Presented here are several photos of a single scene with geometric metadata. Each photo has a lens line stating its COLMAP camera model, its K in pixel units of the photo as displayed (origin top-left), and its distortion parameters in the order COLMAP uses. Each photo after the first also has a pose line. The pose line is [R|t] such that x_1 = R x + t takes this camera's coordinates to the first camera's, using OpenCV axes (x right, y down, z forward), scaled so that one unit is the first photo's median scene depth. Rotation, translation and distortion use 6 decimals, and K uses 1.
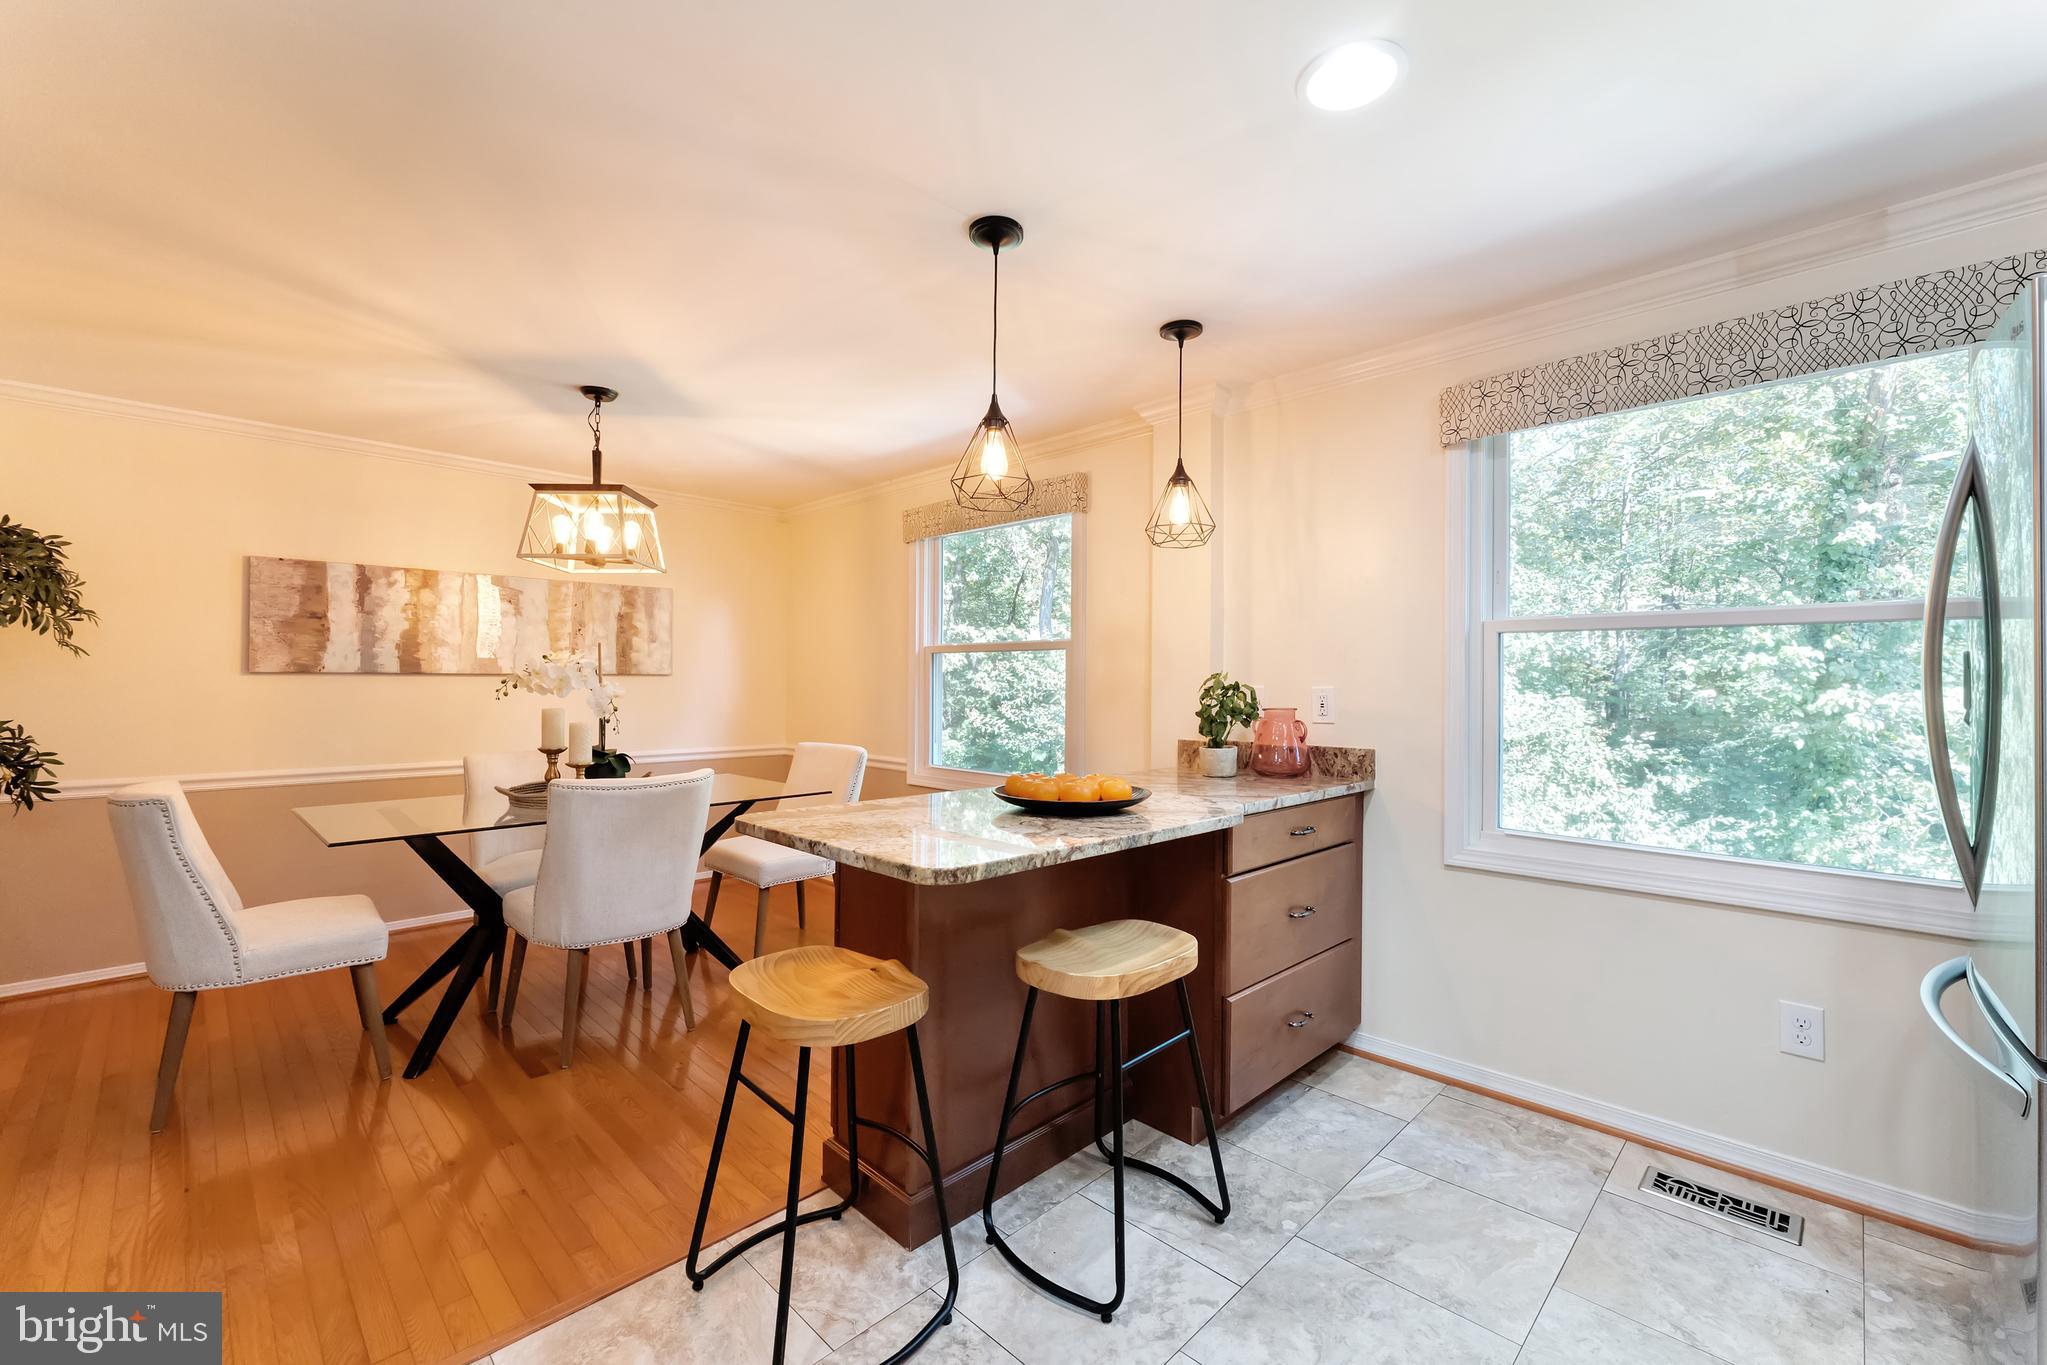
lens RADIAL K [[835.2, 0, 1026.1], [0, 835.2, 673.7], [0, 0, 1]] dist [0.003682, -0.000316]
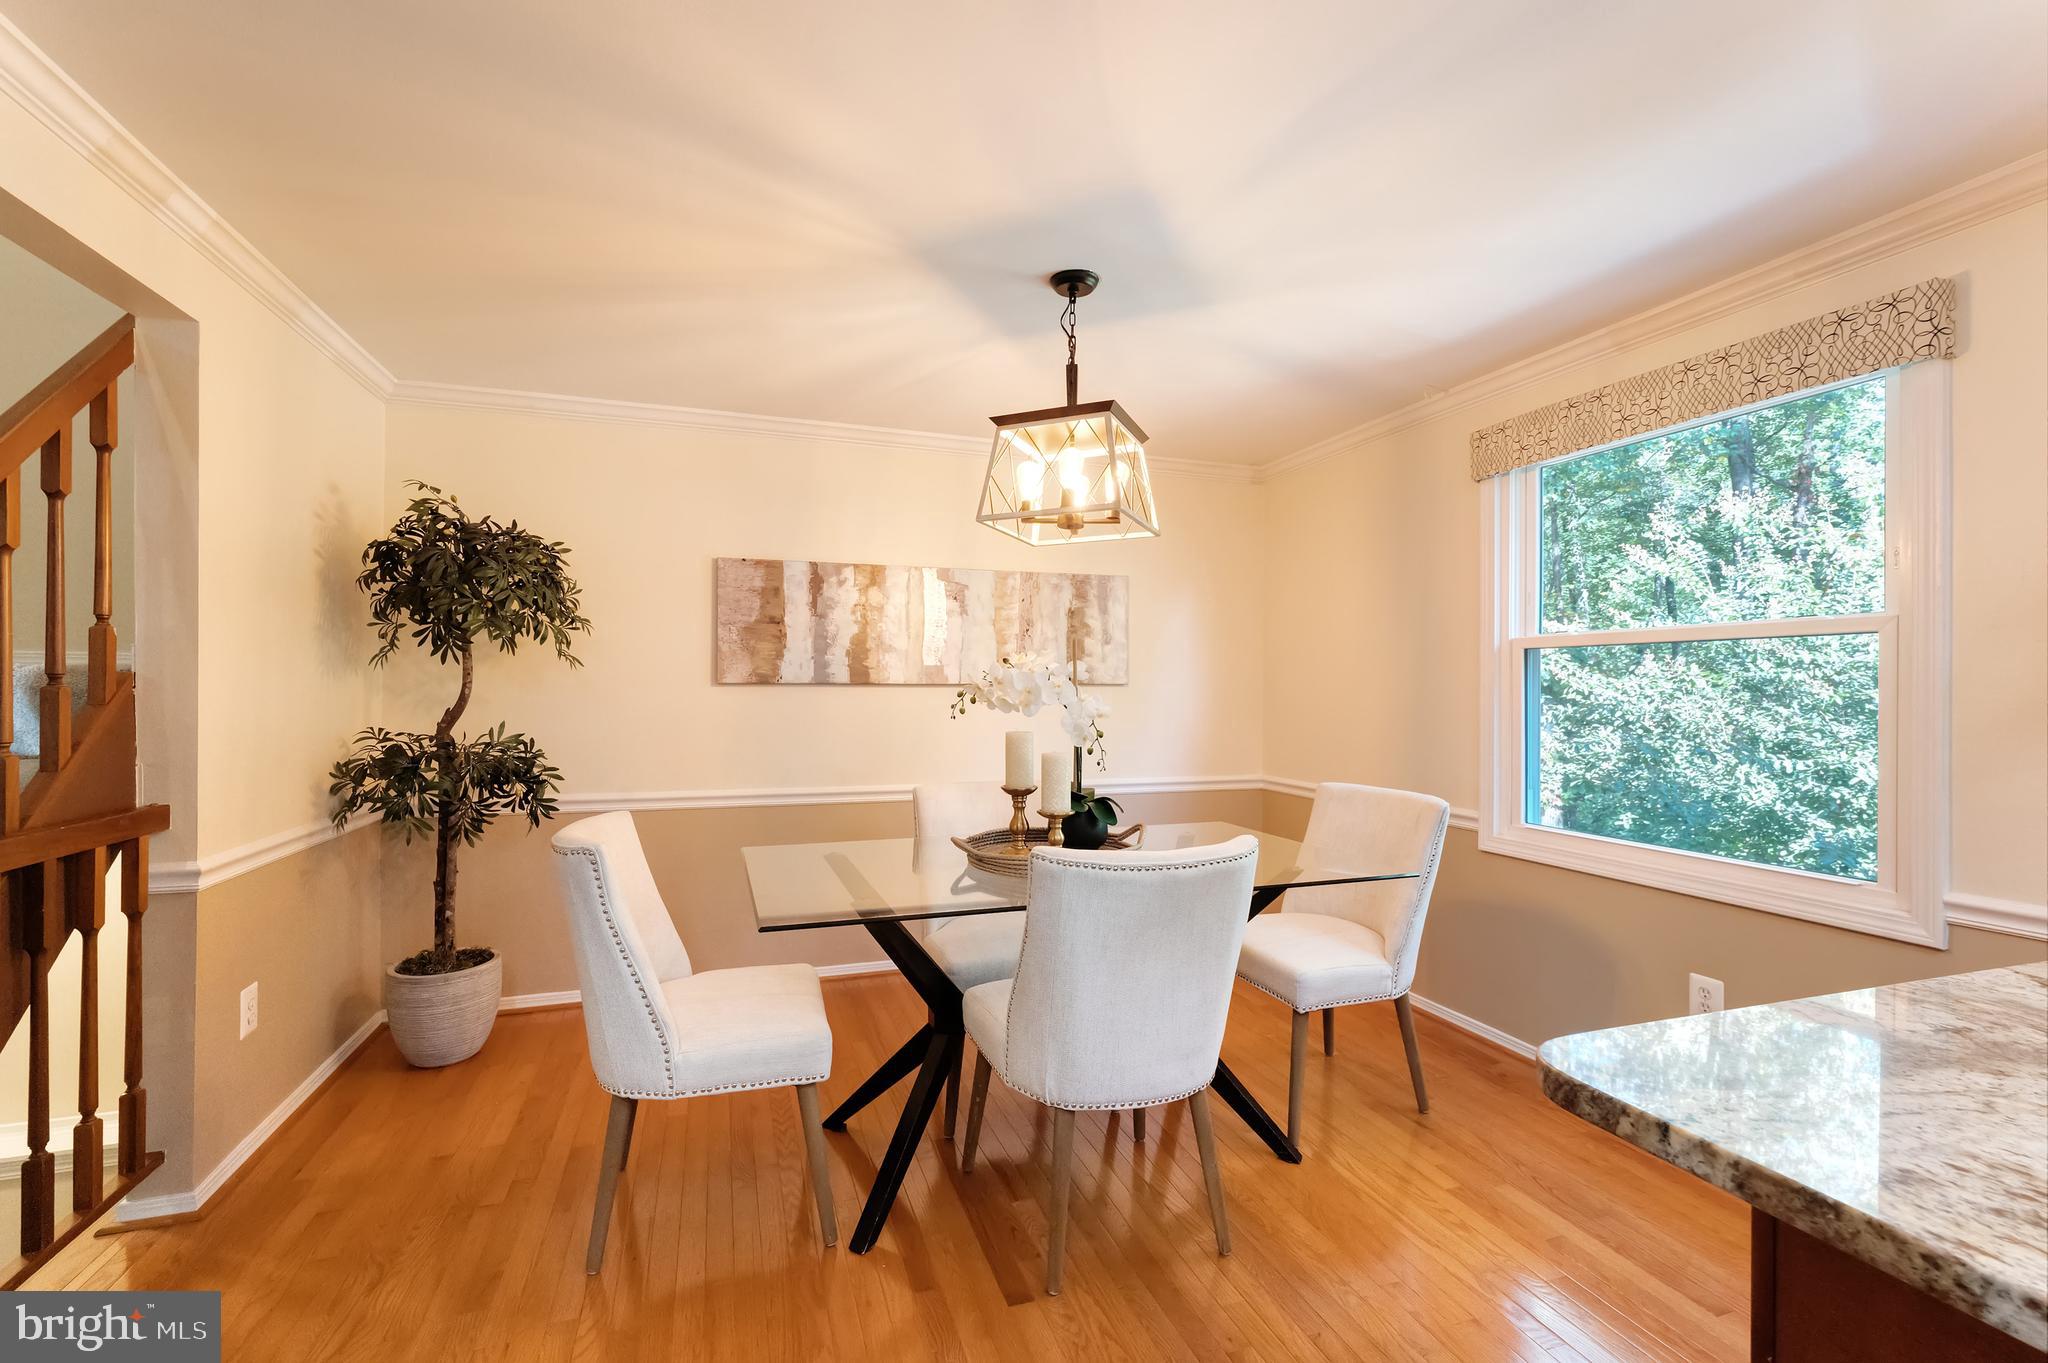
lens RADIAL K [[918.8, 0, 1026.2], [0, 918.8, 686.9], [0, 0, 1]] dist [-0.004685, -0.001571]
pose [[0.895697, -0.002992, -0.444656, -0.205833], [0.004898, 0.999983, 0.003138, 0.000864], [0.444639, -0.004988, 0.895696, 0.291923]]
